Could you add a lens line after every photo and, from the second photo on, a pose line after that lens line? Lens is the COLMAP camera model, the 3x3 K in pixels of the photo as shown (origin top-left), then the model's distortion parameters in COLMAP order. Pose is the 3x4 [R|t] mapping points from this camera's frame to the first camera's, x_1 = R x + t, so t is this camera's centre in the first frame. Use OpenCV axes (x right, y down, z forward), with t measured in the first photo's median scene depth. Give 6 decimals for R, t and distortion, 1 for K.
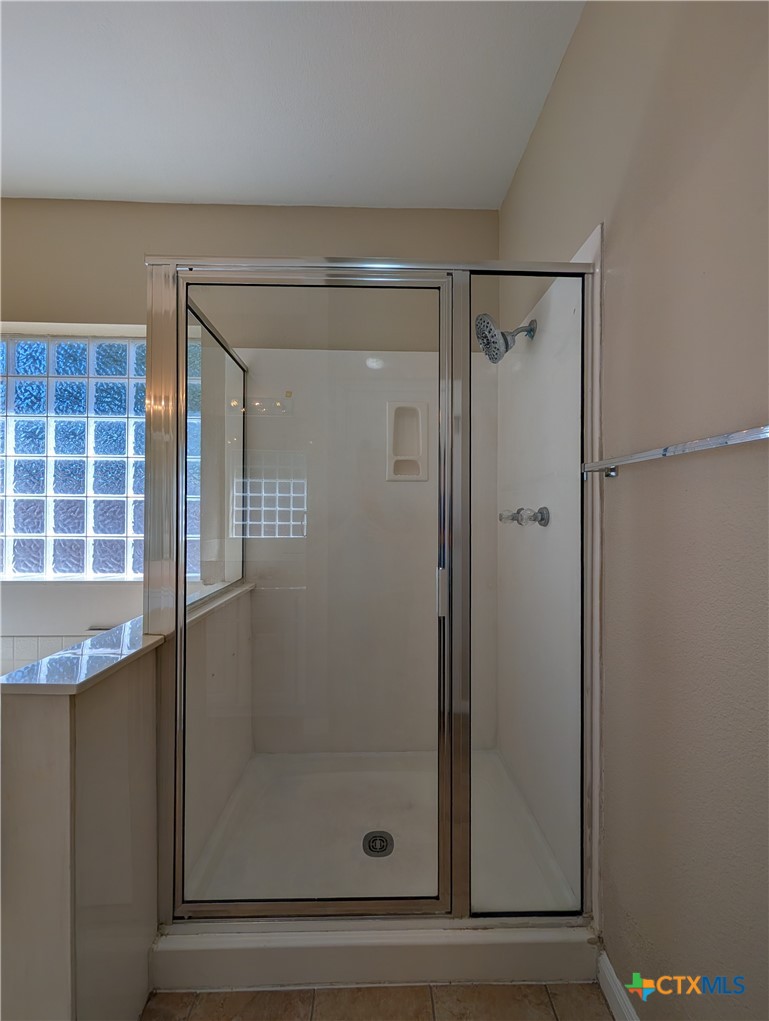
lens RADIAL K [[329.6, 0, 401.3], [0, 329.6, 513.1], [0, 0, 1]] dist [0.017338, -0.000016]
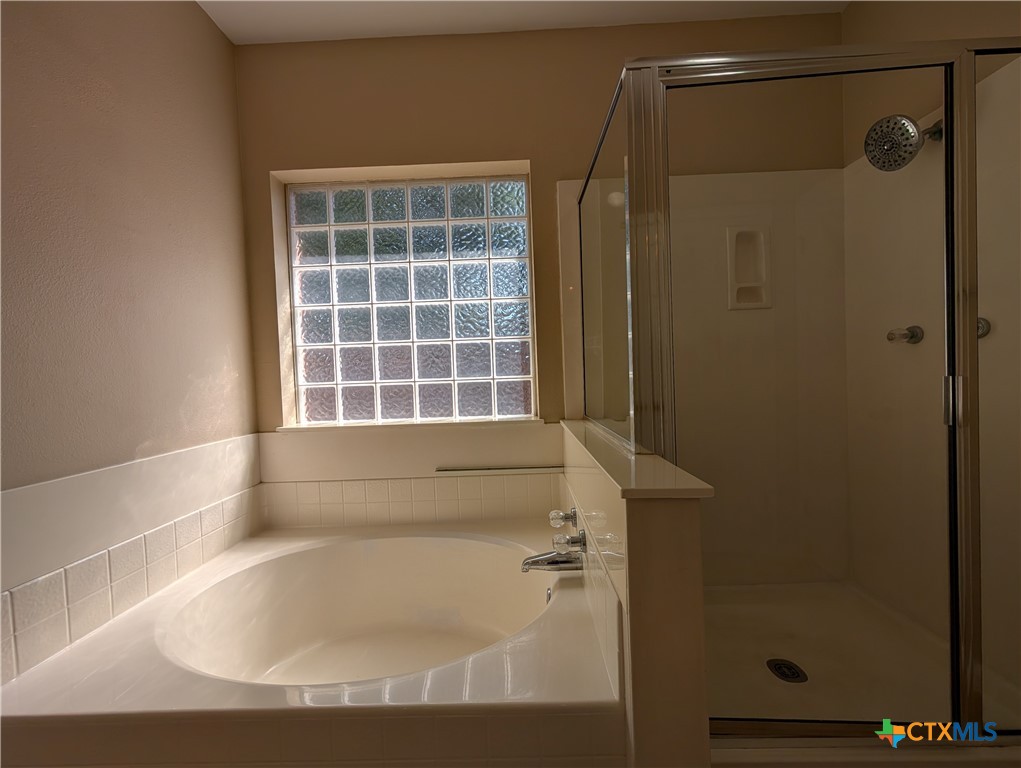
lens RADIAL K [[329.6, 0, 513.4], [0, 329.6, 365.3], [0, 0, 1]] dist [0.017338, -0.000016]
pose [[0.998751, -0.046857, -0.017347, -0.495582], [0.047527, 0.998051, 0.040445, -0.003101], [0.015418, -0.041219, 0.999031, 0.003968]]
